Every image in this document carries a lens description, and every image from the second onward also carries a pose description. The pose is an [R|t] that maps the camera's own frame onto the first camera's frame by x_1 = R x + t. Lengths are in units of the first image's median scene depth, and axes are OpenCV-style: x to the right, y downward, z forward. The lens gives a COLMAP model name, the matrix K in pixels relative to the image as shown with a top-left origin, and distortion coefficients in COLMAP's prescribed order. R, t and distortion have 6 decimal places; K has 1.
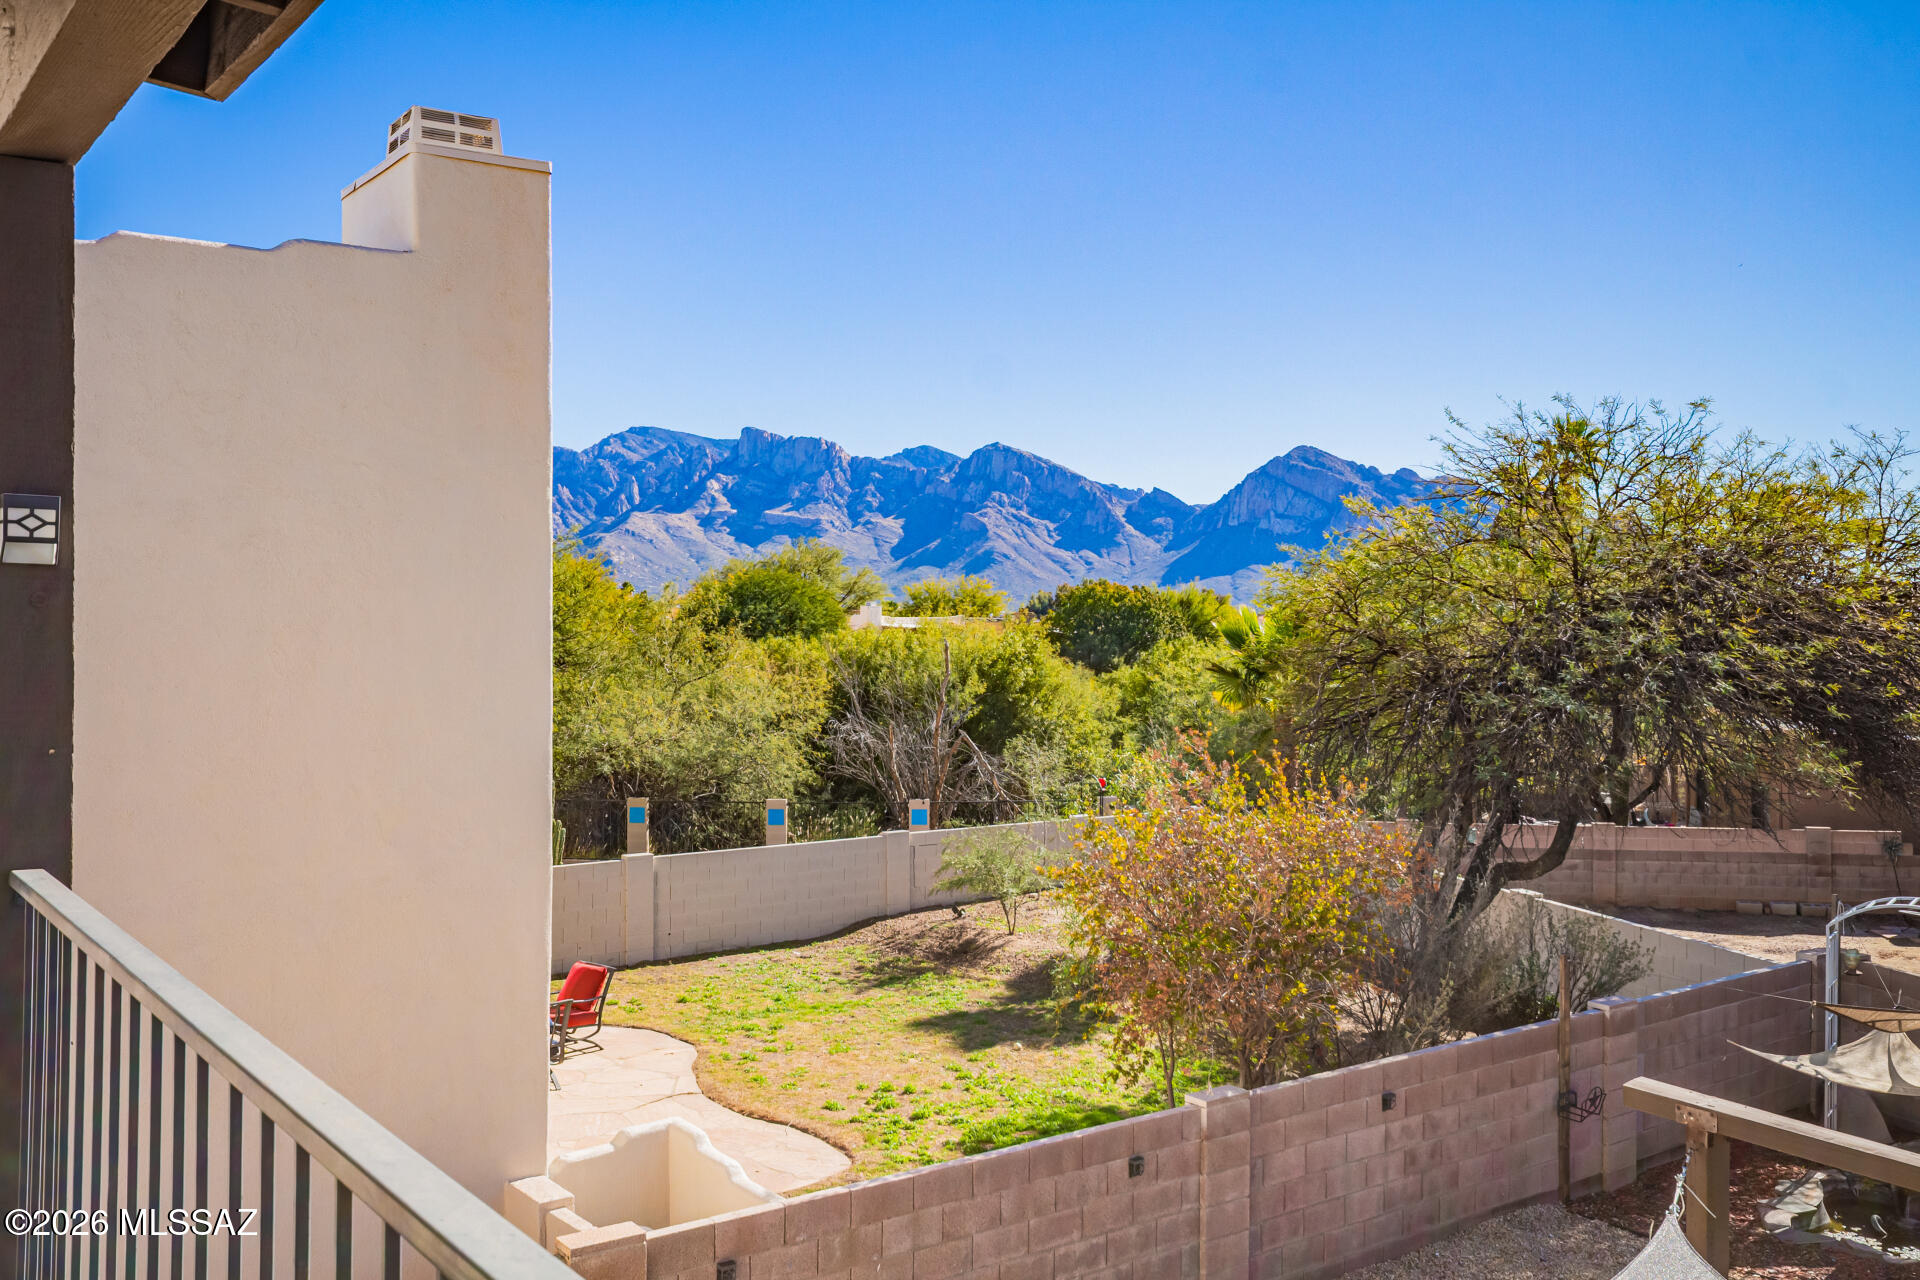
lens RADIAL K [[1669.4, 0, 967.3], [0, 1669.4, 626.8], [0, 0, 1]] dist [0.009950, 0.009355]
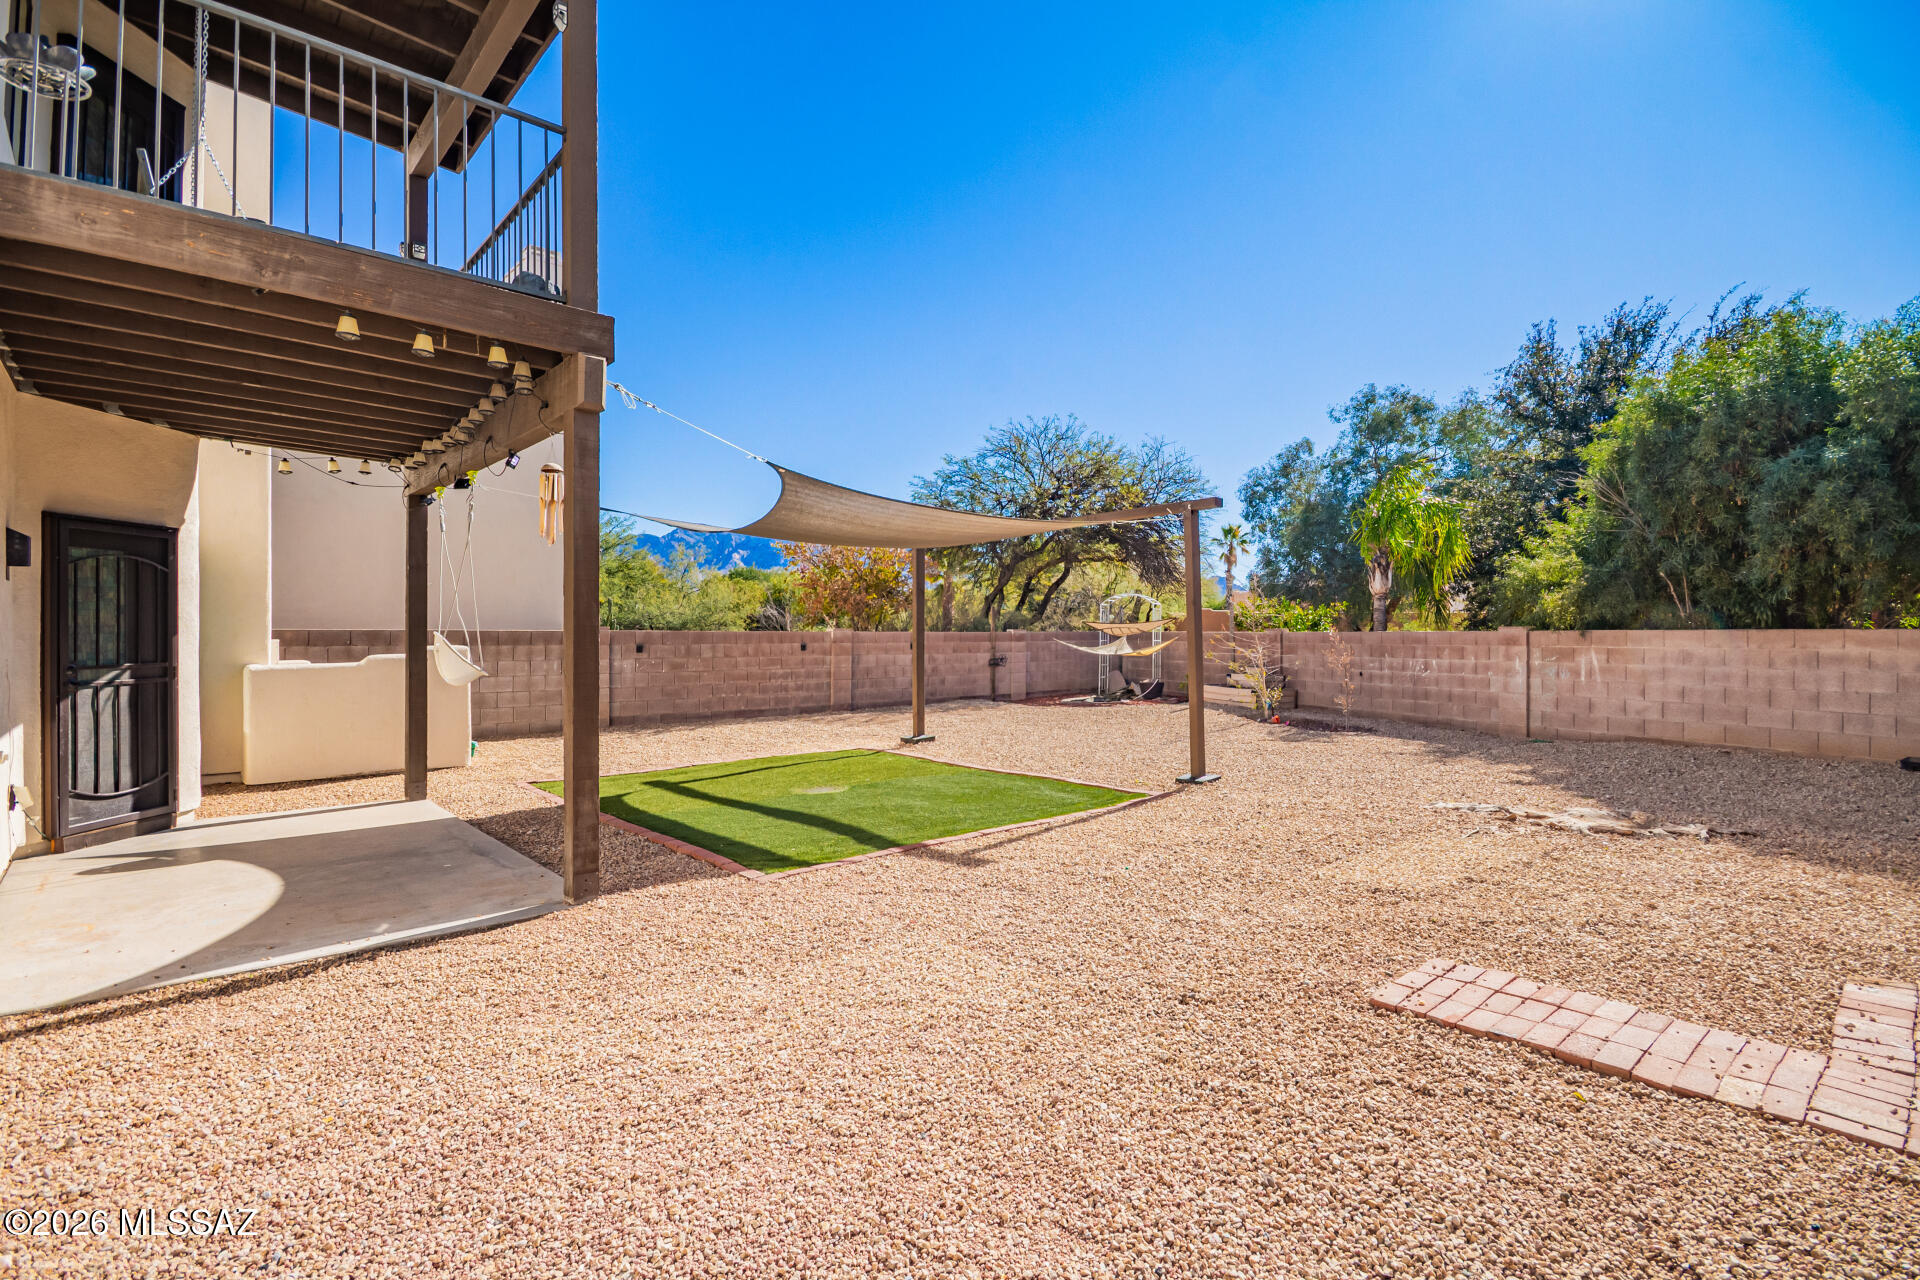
lens RADIAL K [[900.4, 0, 984.3], [0, 900.4, 635.1], [0, 0, 1]] dist [0.015511, -0.017273]
pose [[0.993177, 0.001385, 0.116608, 0.206759], [-0.002086, 0.999980, 0.005888, 0.270609], [-0.116597, -0.006091, 0.993161, -0.482228]]
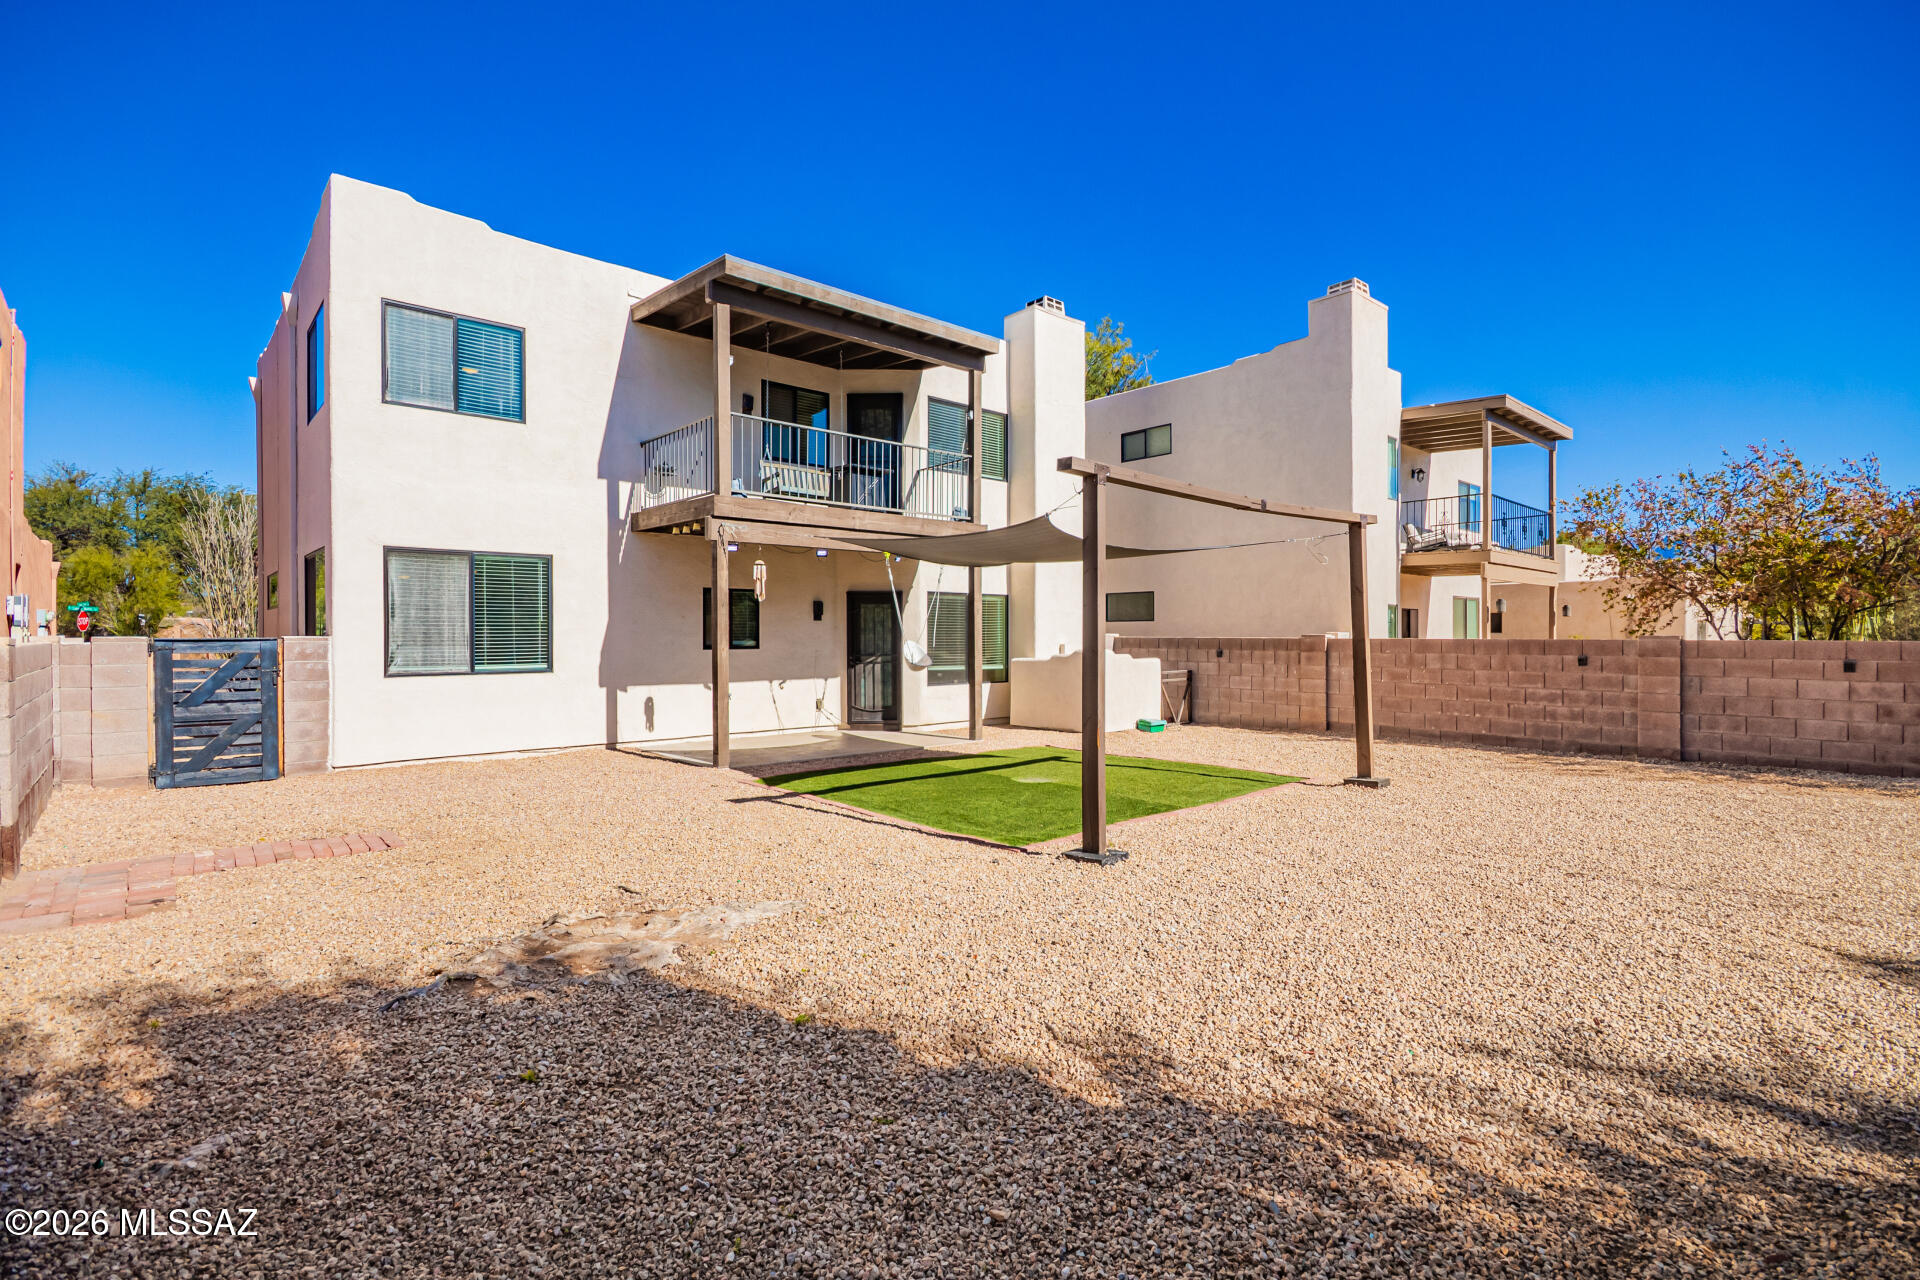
lens RADIAL K [[900.4, 0, 984.3], [0, 900.4, 635.1], [0, 0, 1]] dist [0.015511, -0.017273]
pose [[0.119158, 0.001611, -0.992874, 1.012847], [0.002292, 0.999996, 0.001897, 0.265611], [0.992873, -0.002502, 0.119154, 0.139742]]
